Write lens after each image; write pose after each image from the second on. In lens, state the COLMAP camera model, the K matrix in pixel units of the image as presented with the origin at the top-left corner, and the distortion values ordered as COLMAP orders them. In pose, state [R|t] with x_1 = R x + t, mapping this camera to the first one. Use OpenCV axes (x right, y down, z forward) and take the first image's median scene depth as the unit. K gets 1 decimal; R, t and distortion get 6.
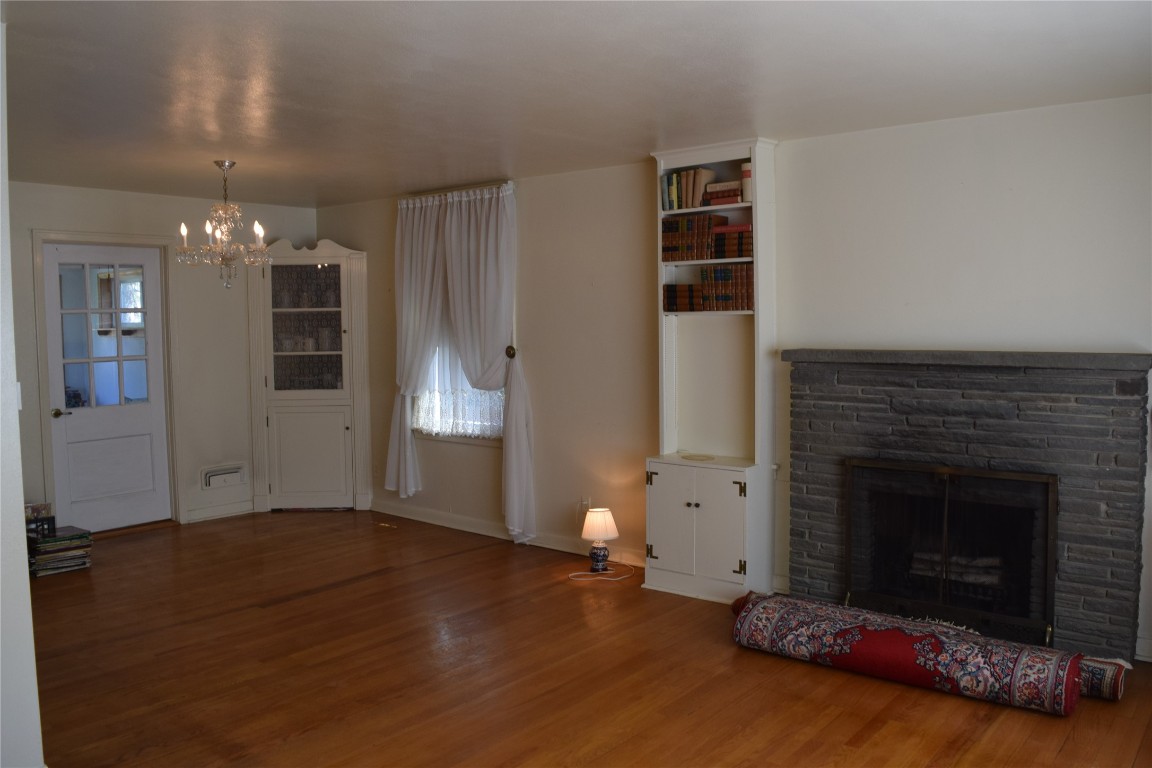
lens RADIAL K [[913.0, 0, 576.0], [0, 913.0, 384.0], [0, 0, 1]] dist [-0.084641, 0.007568]
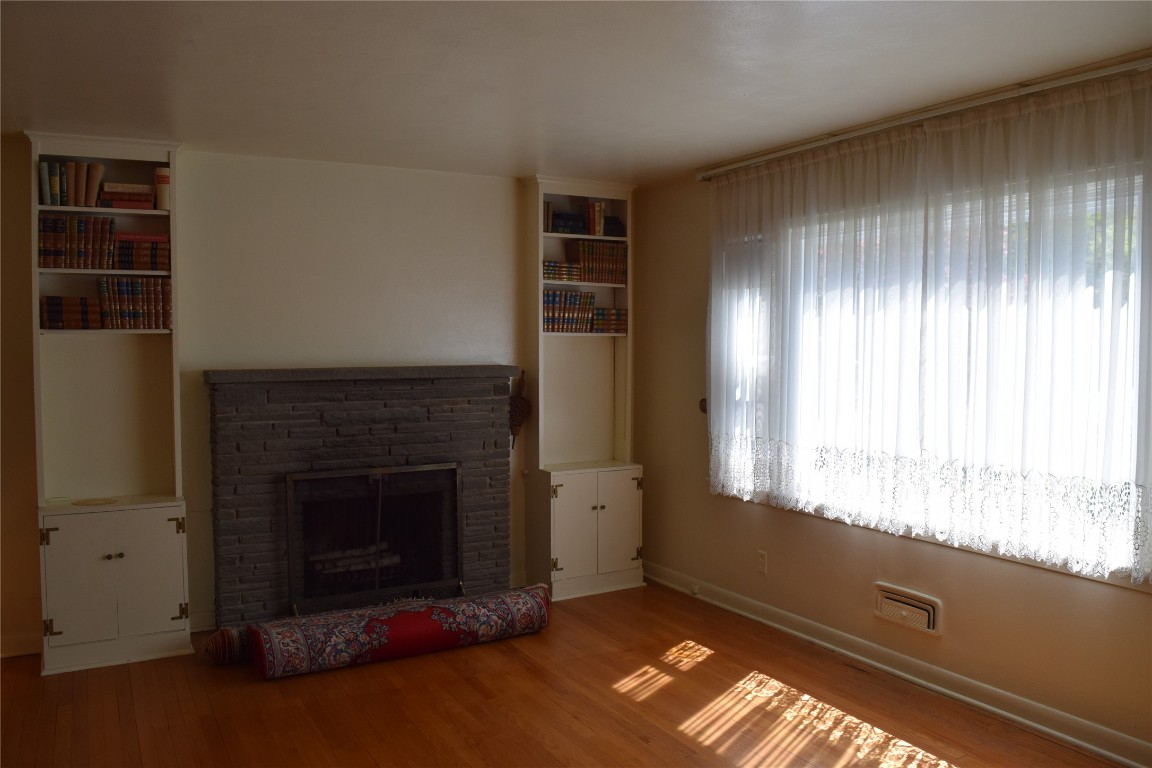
lens RADIAL K [[913.0, 0, 576.0], [0, 913.0, 384.0], [0, 0, 1]] dist [-0.084641, 0.007568]
pose [[0.353531, -0.032229, 0.934867, -0.546109], [0.061666, 0.998035, 0.011087, -0.011692], [-0.933388, 0.053730, 0.354824, 0.325407]]
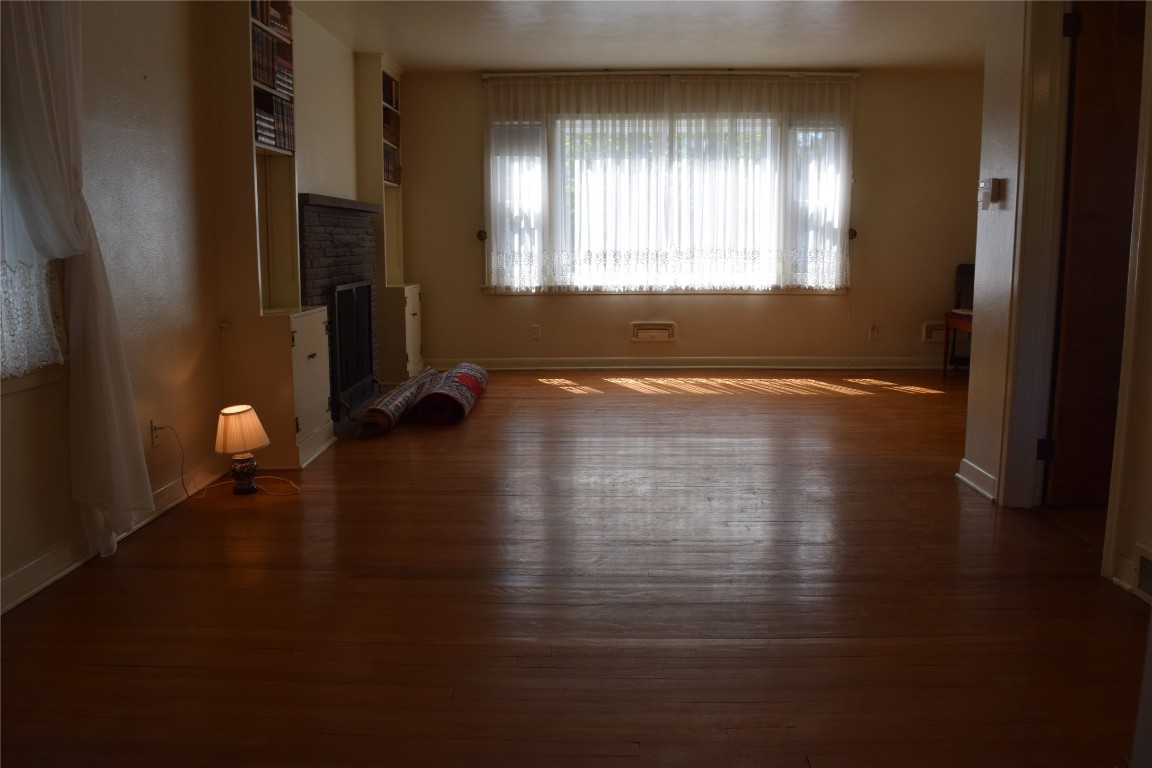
lens RADIAL K [[879.3, 0, 576.0], [0, 879.3, 384.0], [0, 0, 1]] dist [-0.171931, 0.002038]
pose [[-0.620101, -0.105232, 0.777432, -0.804528], [0.071488, 0.979261, 0.189573, 0.014916], [-0.781258, 0.173131, -0.599718, 1.472390]]
